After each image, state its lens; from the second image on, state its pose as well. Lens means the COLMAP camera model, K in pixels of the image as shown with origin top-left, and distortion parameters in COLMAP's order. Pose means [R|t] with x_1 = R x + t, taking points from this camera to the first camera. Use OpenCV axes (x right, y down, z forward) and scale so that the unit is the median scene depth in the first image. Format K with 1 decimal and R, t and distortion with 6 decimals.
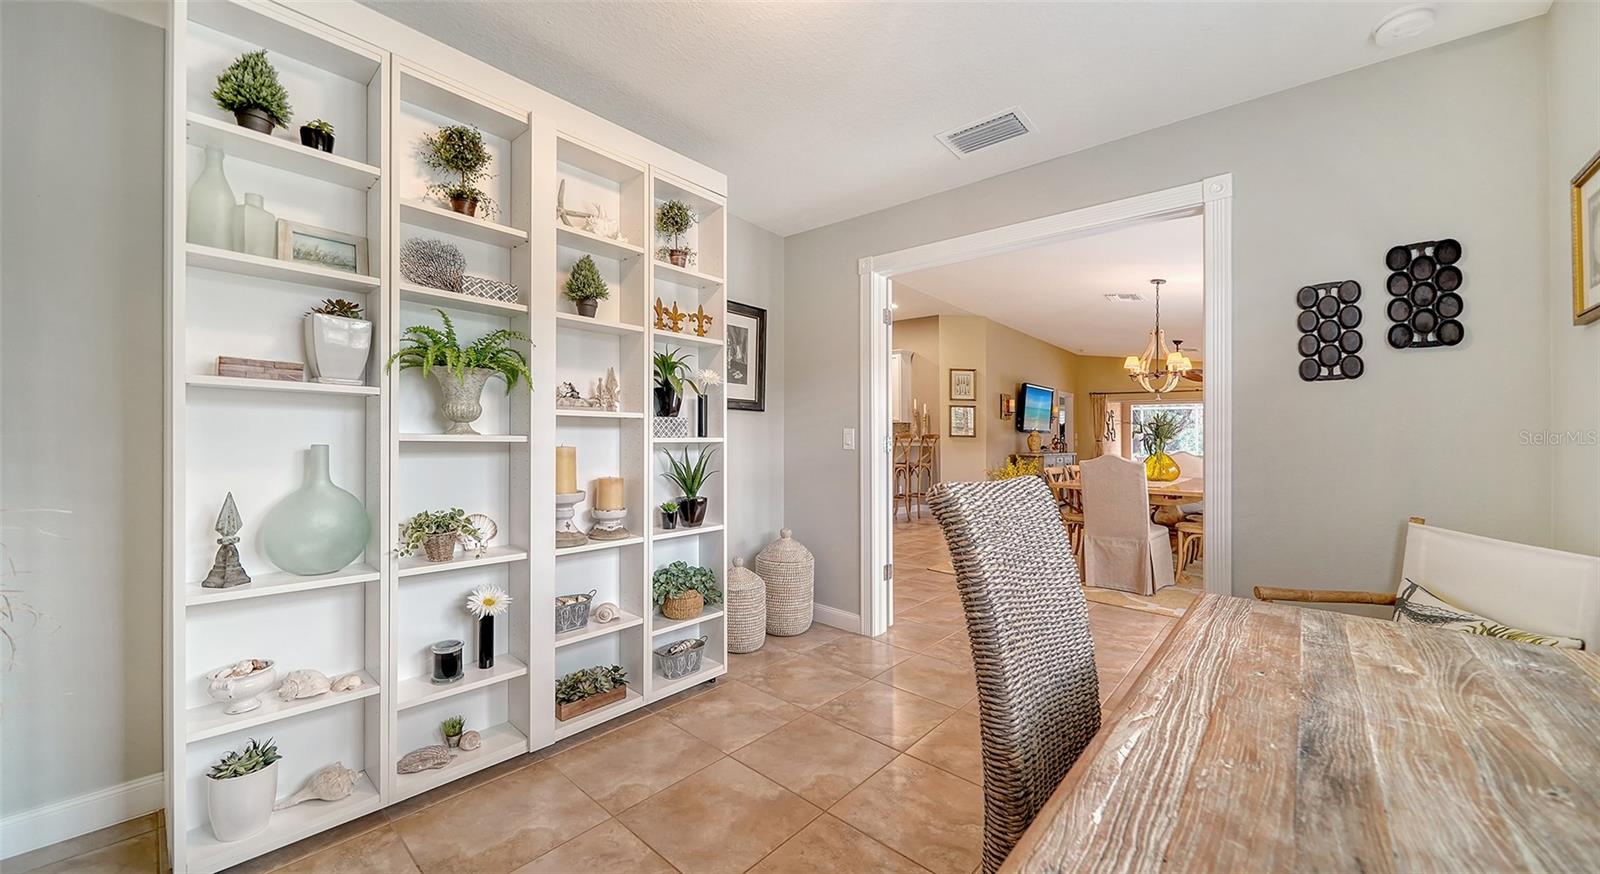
lens RADIAL K [[571.8, 0, 799.7], [0, 571.8, 428.6], [0, 0, 1]] dist [-0.001252, -0.000064]
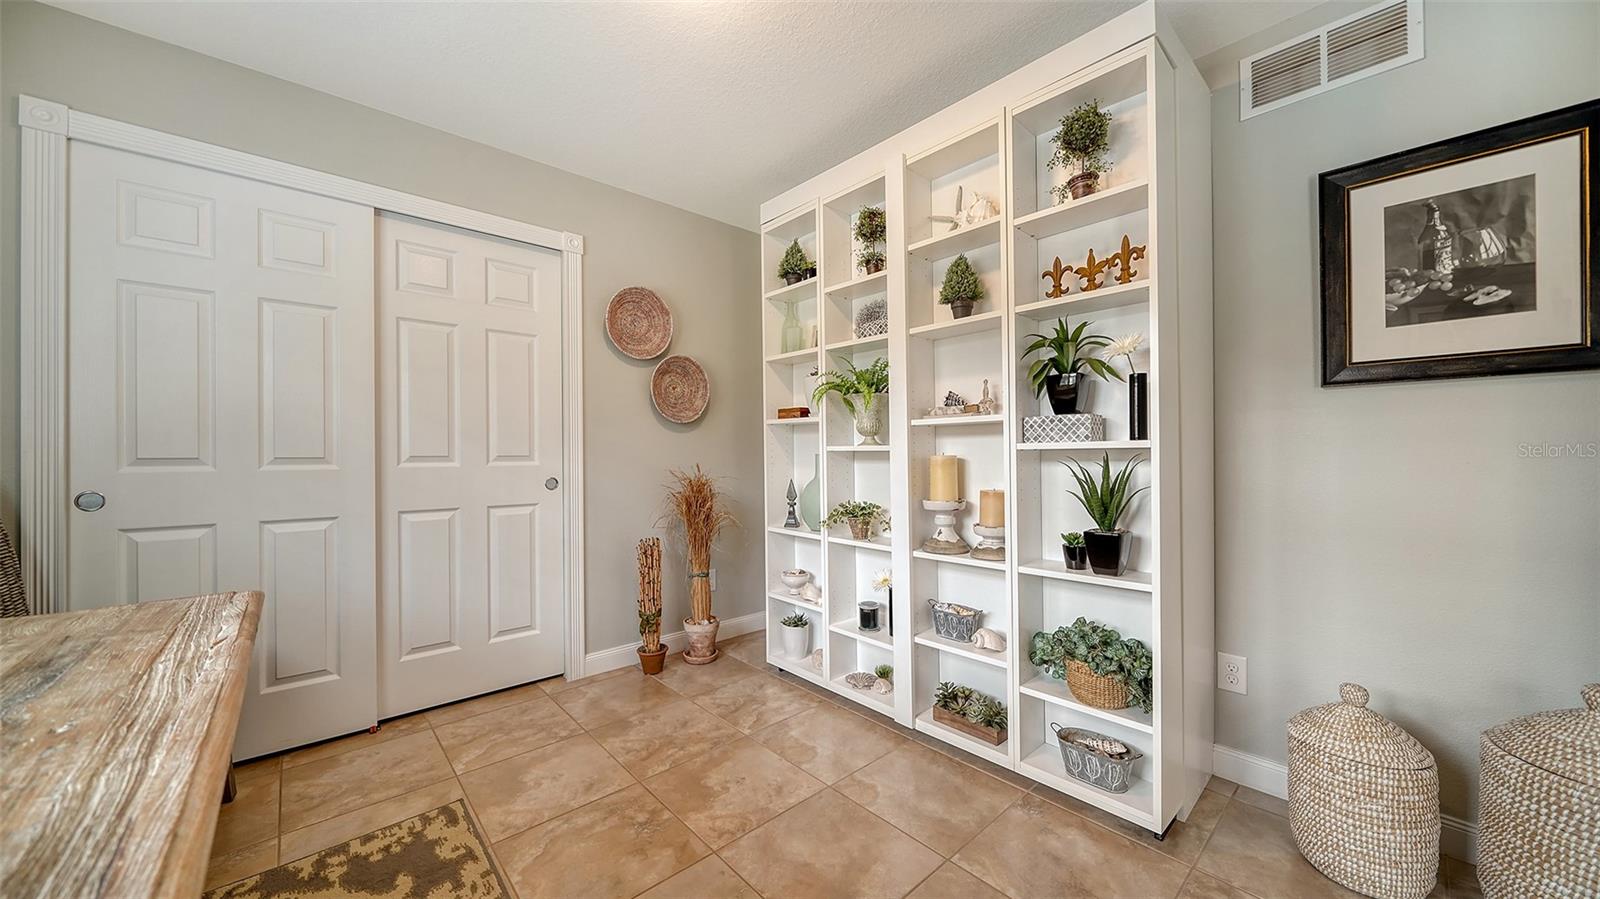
lens RADIAL K [[557.8, 0, 802.2], [0, 557.8, 452.3], [0, 0, 1]] dist [-0.002138, -0.000215]
pose [[-0.108805, -0.018544, -0.993890, 0.517451], [0.015646, 0.999670, -0.020365, 0.037681], [0.993940, -0.017766, -0.108479, 0.741405]]
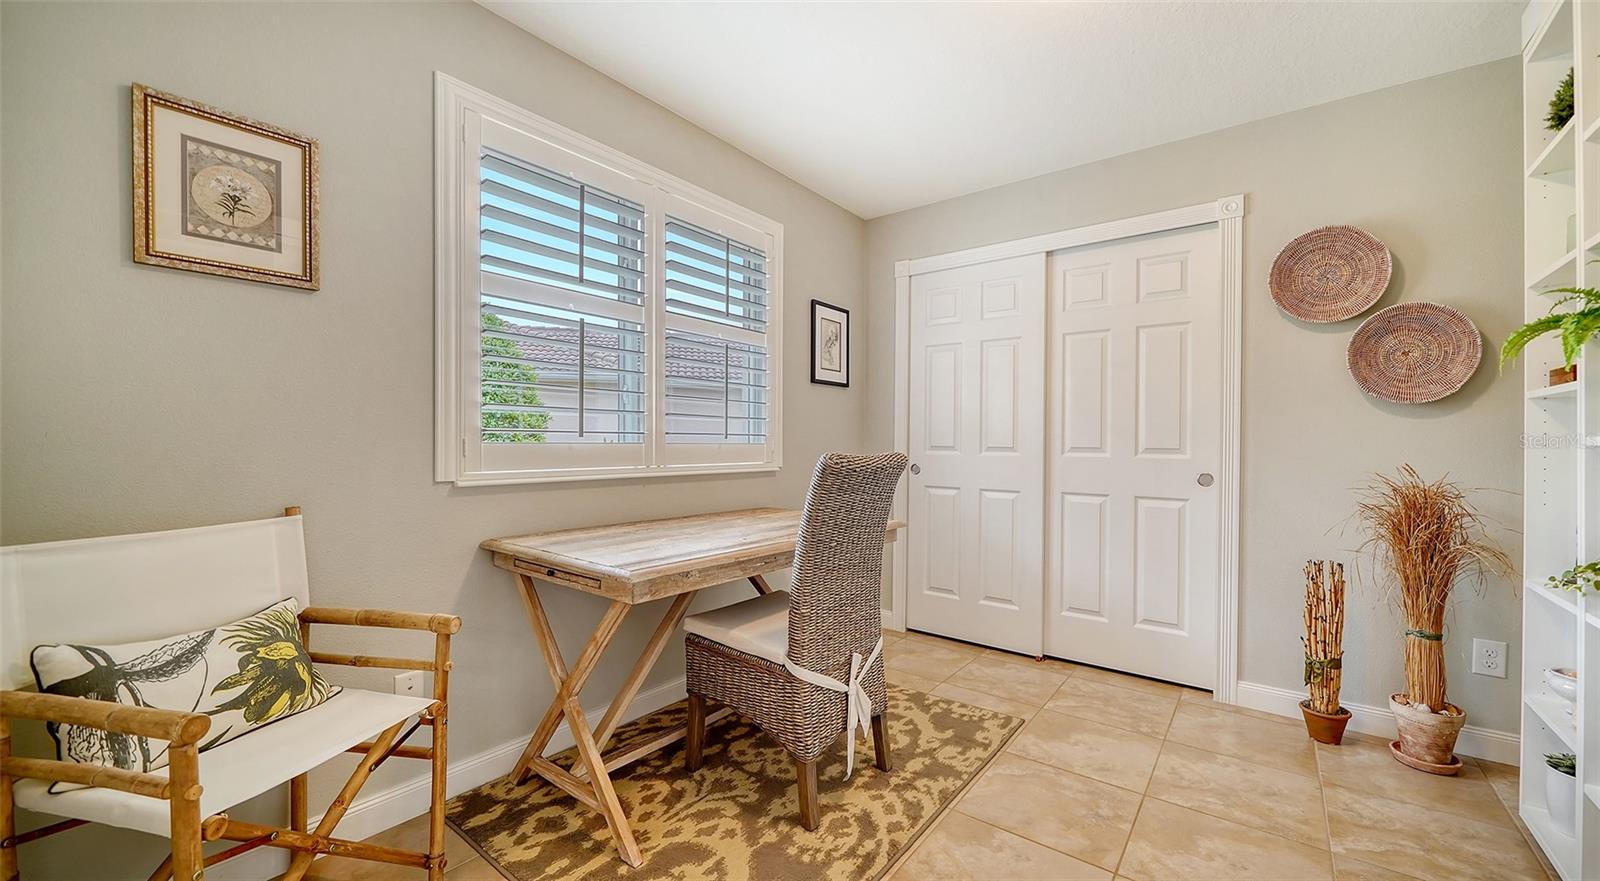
lens RADIAL K [[616.7, 0, 804.1], [0, 616.7, 445.5], [0, 0, 1]] dist [-0.000474, -0.000184]
pose [[-0.997059, -0.023743, -0.072864, 0.268153], [-0.023122, 0.999689, -0.009343, 0.035097], [0.073063, -0.007631, -0.997298, 1.224484]]
